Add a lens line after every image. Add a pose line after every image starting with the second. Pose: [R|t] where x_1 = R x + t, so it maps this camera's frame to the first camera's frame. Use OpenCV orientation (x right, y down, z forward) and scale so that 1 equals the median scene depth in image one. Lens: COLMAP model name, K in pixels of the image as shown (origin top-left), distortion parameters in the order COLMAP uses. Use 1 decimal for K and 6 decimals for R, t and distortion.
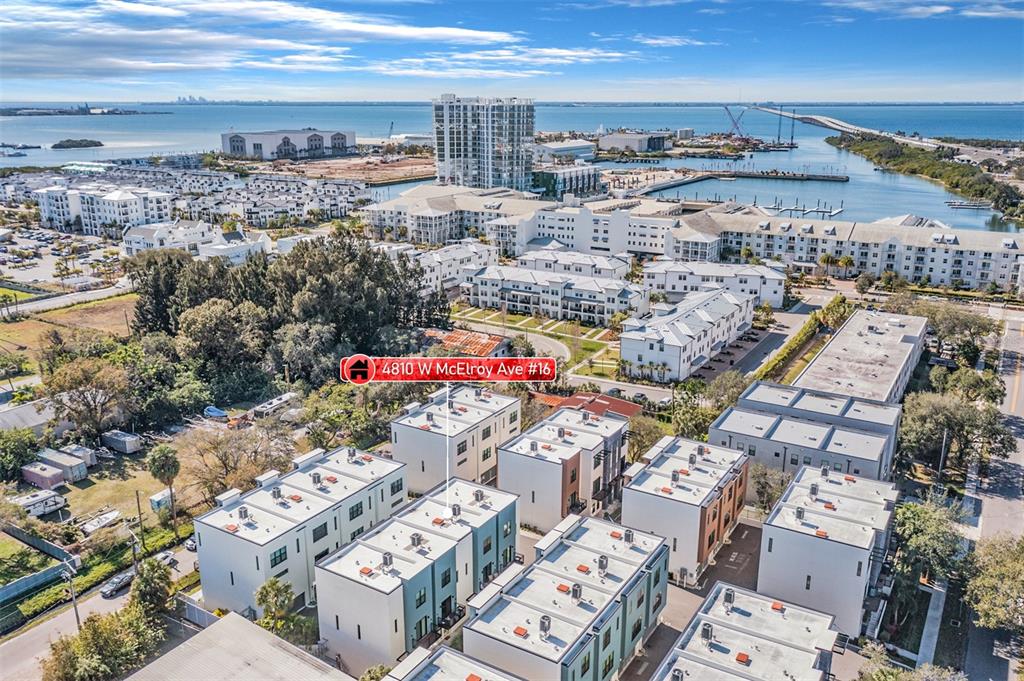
lens RADIAL K [[833.4, 0, 512.0], [0, 833.4, 340.5], [0, 0, 1]] dist [-0.002531, 0.000546]
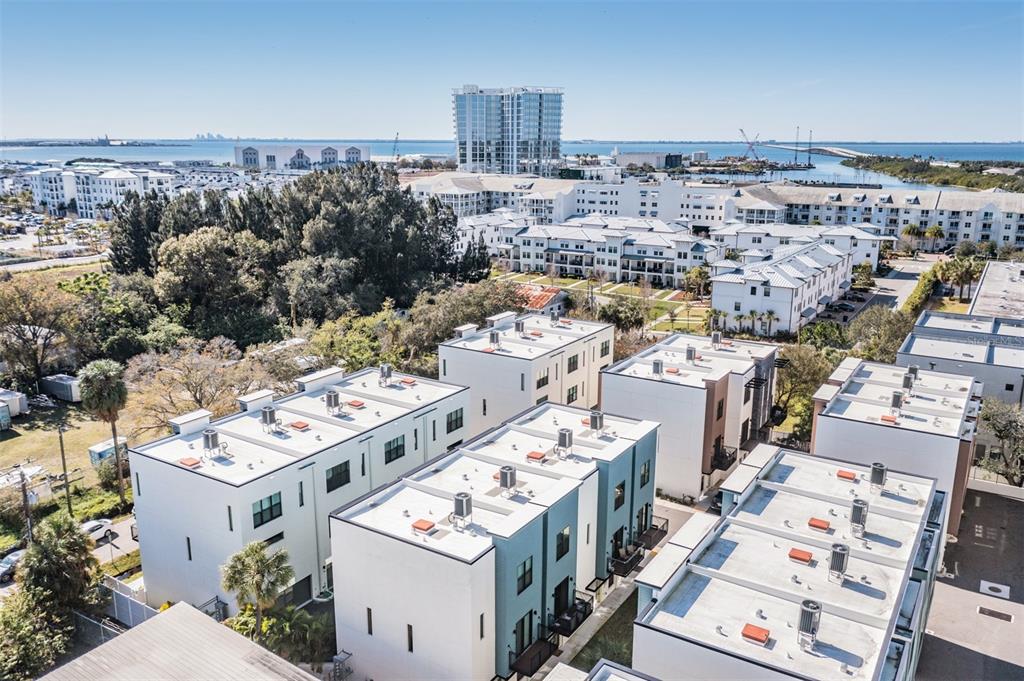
lens RADIAL K [[813.4, 0, 512.0], [0, 813.4, 340.5], [0, 0, 1]] dist [-0.000755, -0.001975]
pose [[0.999961, 0.004885, -0.007358, -0.055426], [-0.005183, 0.999145, -0.041014, 0.086119], [0.007151, 0.041051, 0.999131, 0.224732]]
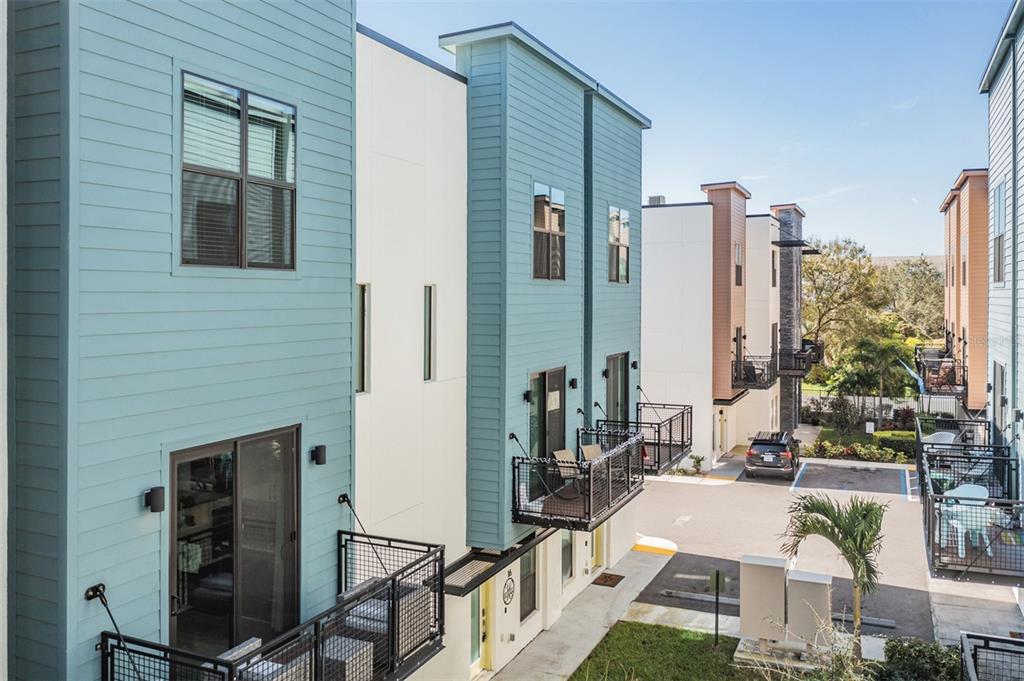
lens RADIAL K [[813.4, 0, 512.0], [0, 813.4, 340.5], [0, 0, 1]] dist [-0.000755, -0.001975]
pose [[0.989816, 0.003367, 0.142314, -0.031789], [0.035162, 0.962962, -0.267336, 0.165454], [-0.137943, 0.269617, 0.953036, 0.463194]]
